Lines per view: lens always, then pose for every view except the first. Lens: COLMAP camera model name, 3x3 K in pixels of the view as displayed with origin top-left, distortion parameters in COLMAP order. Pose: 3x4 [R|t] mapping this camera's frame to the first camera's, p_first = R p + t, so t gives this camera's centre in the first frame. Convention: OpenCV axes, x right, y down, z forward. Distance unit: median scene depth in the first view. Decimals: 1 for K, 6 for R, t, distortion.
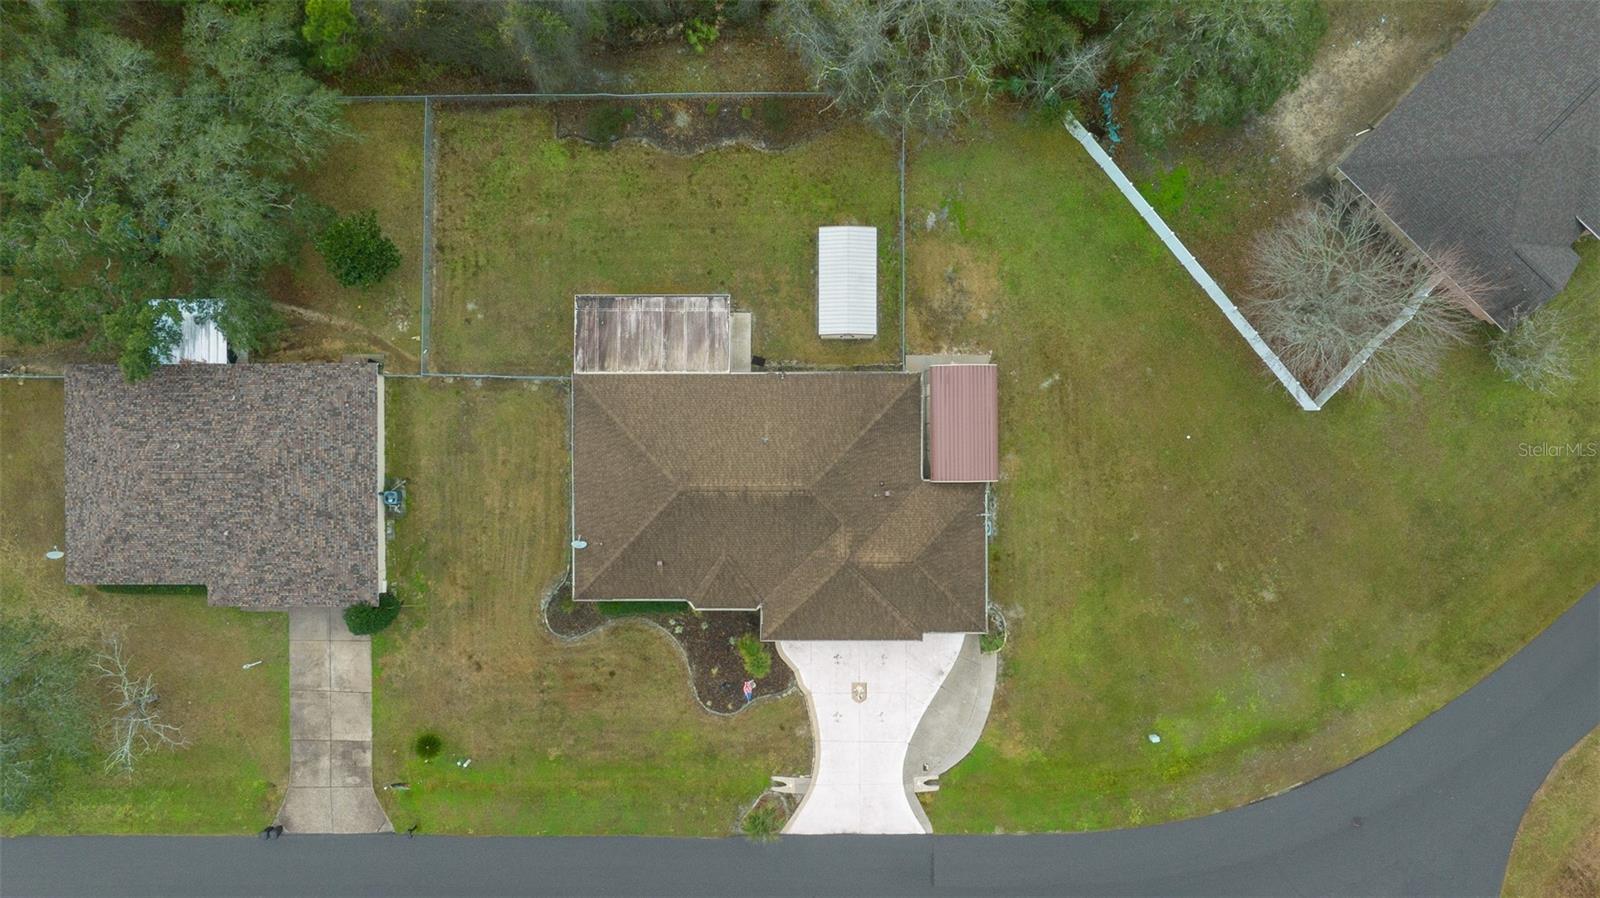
lens RADIAL K [[1129.8, 0, 803.9], [0, 1129.8, 445.3], [0, 0, 1]] dist [-0.033076, 0.029965]
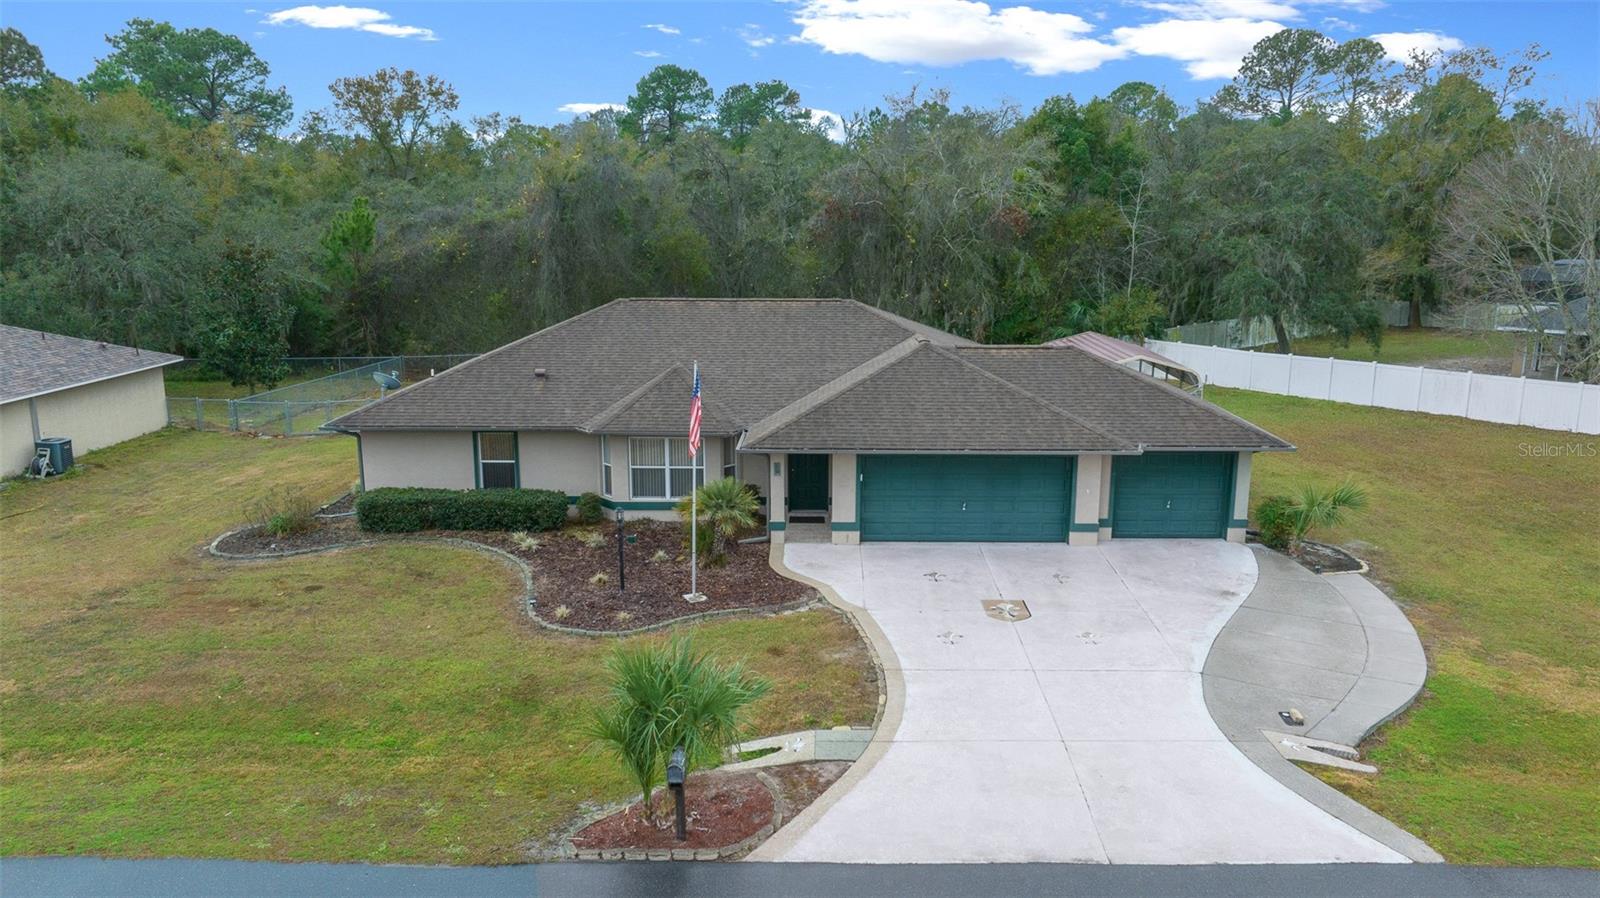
lens RADIAL K [[1129.8, 0, 804.0], [0, 1129.8, 444.6], [0, 0, 1]] dist [-0.033076, 0.029965]
pose [[0.999717, 0.013065, -0.019890, -0.006217], [-0.022195, 0.210434, -0.977356, 0.542798], [-0.008584, 0.977521, 0.210665, 0.878054]]
